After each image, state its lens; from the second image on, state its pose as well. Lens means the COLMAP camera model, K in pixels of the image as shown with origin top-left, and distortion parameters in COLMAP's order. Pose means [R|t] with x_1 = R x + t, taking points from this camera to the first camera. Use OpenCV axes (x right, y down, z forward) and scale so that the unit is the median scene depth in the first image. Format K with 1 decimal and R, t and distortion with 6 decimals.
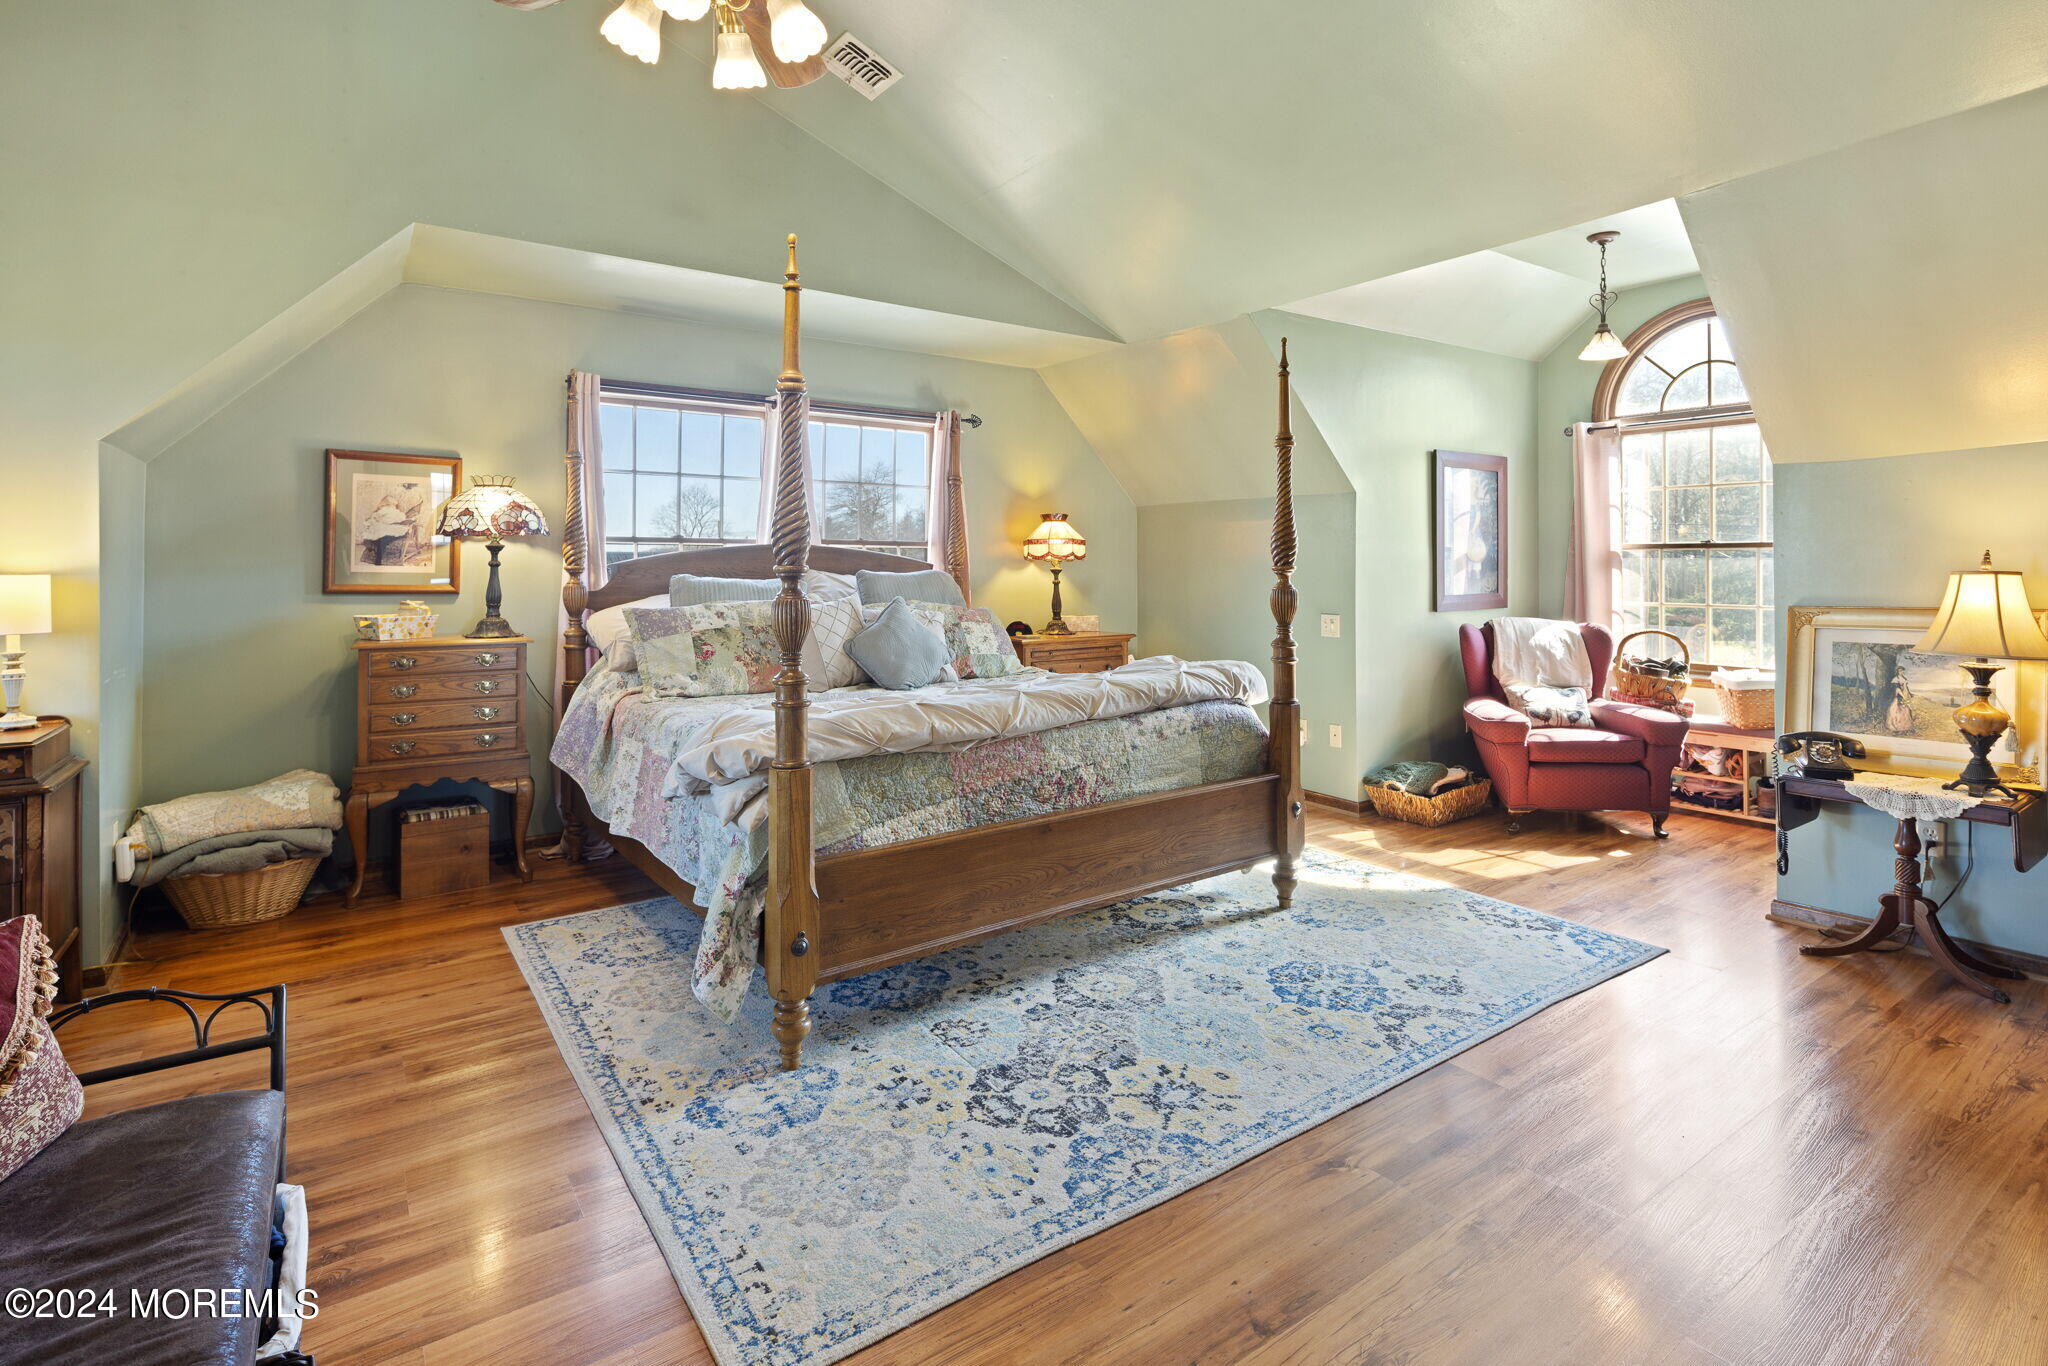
lens RADIAL K [[1006.9, 0, 1002.3], [0, 1006.9, 680.4], [0, 0, 1]] dist [0.001191, -0.000899]
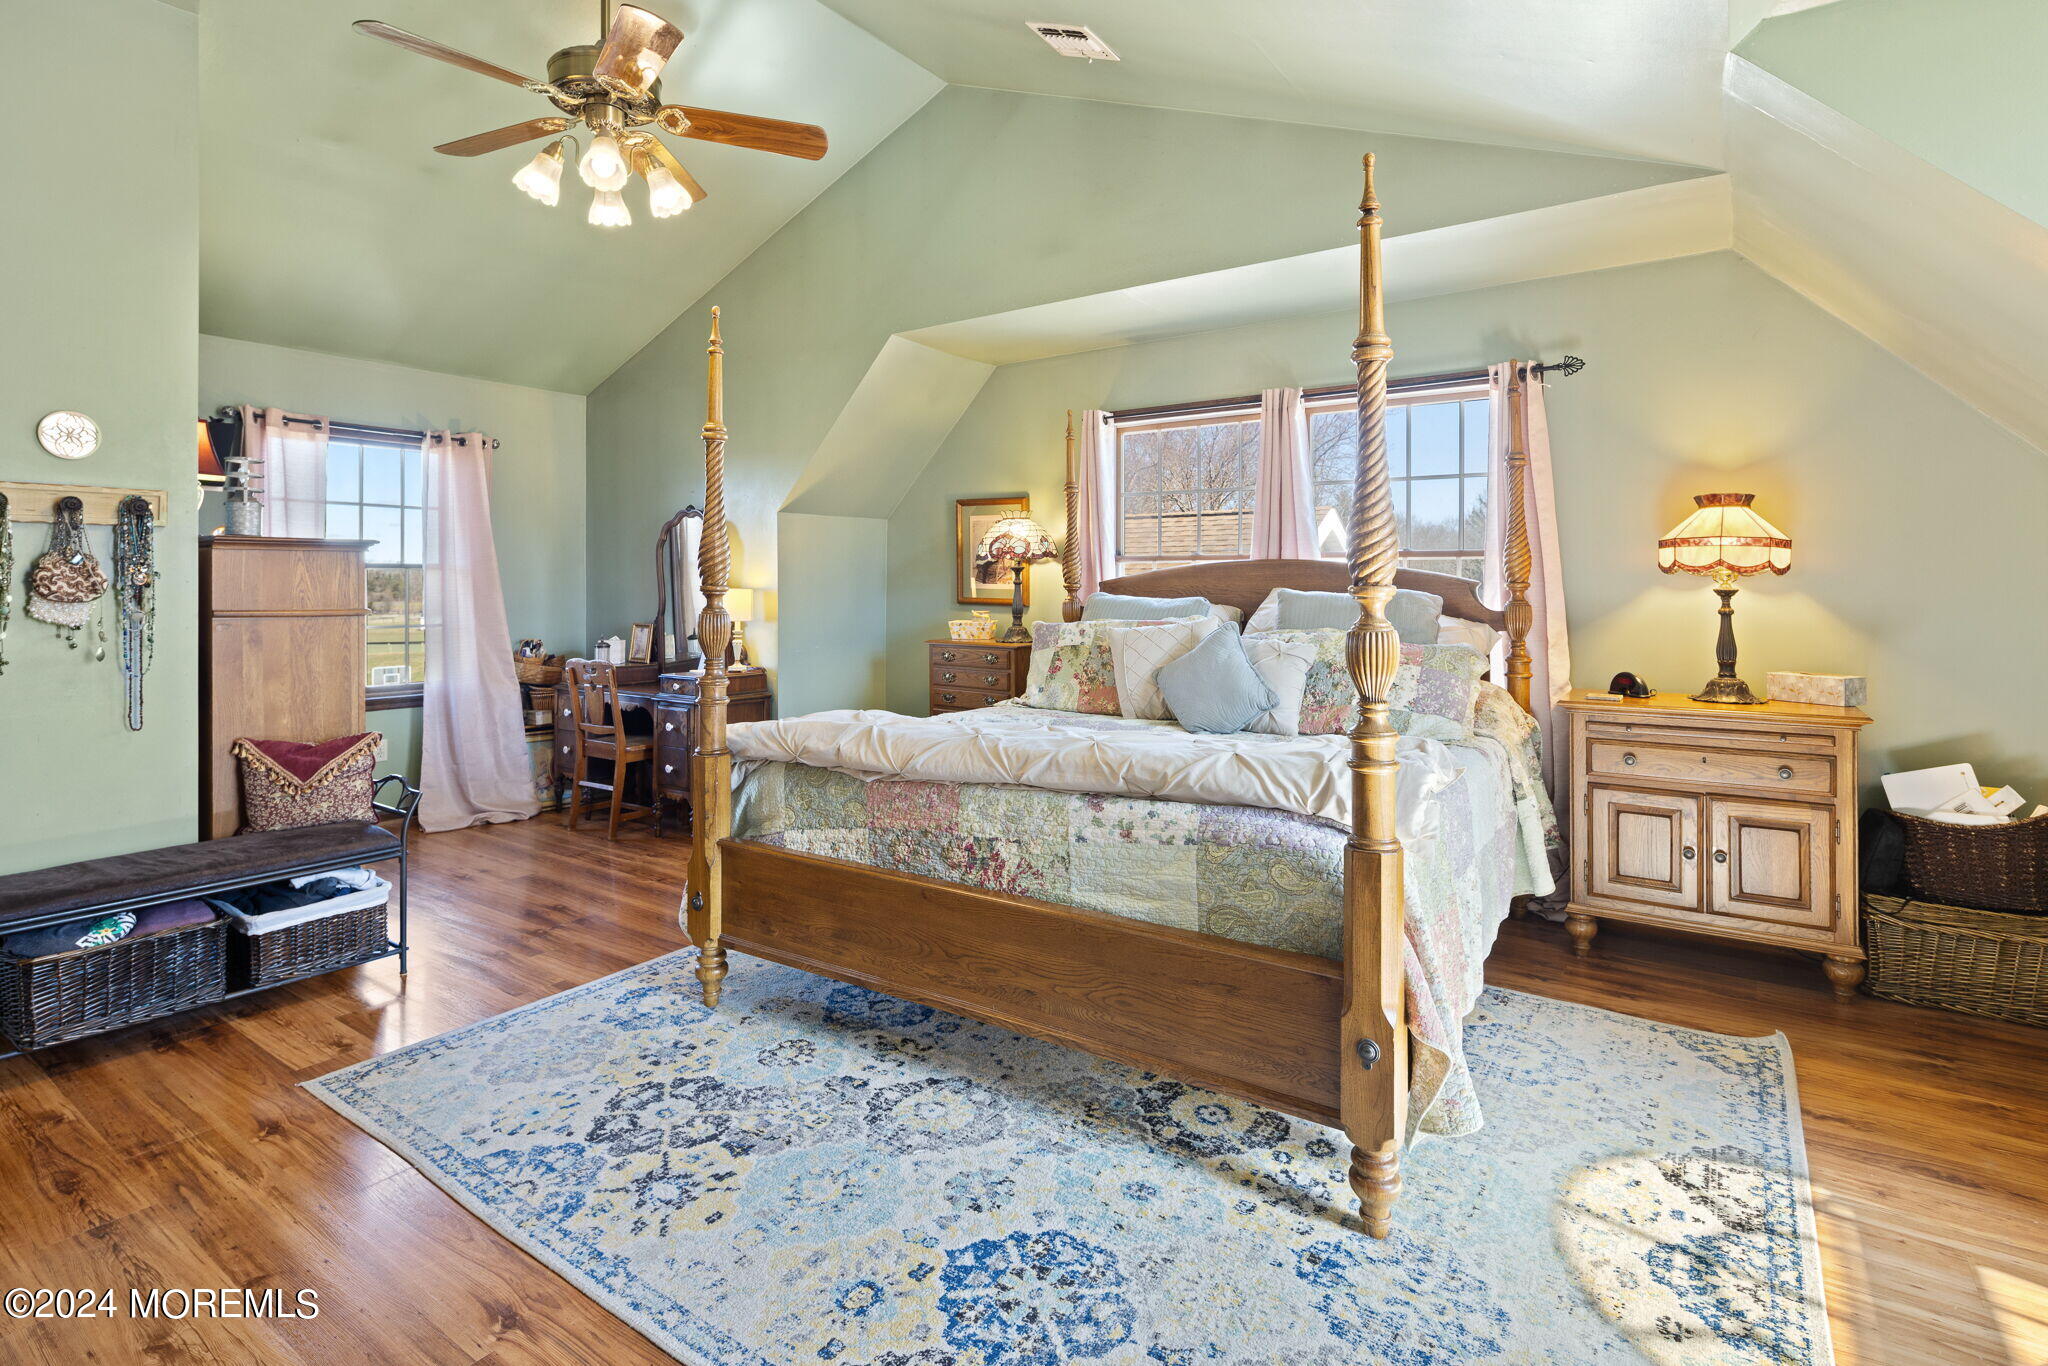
lens RADIAL K [[1006.9, 0, 1002.4], [0, 1006.9, 683.0], [0, 0, 1]] dist [0.001191, -0.000899]
pose [[0.327794, 0.093881, -0.940073, 0.870065], [-0.105108, 0.992497, 0.062466, -0.092577], [0.938884, 0.078334, 0.335202, 0.783538]]
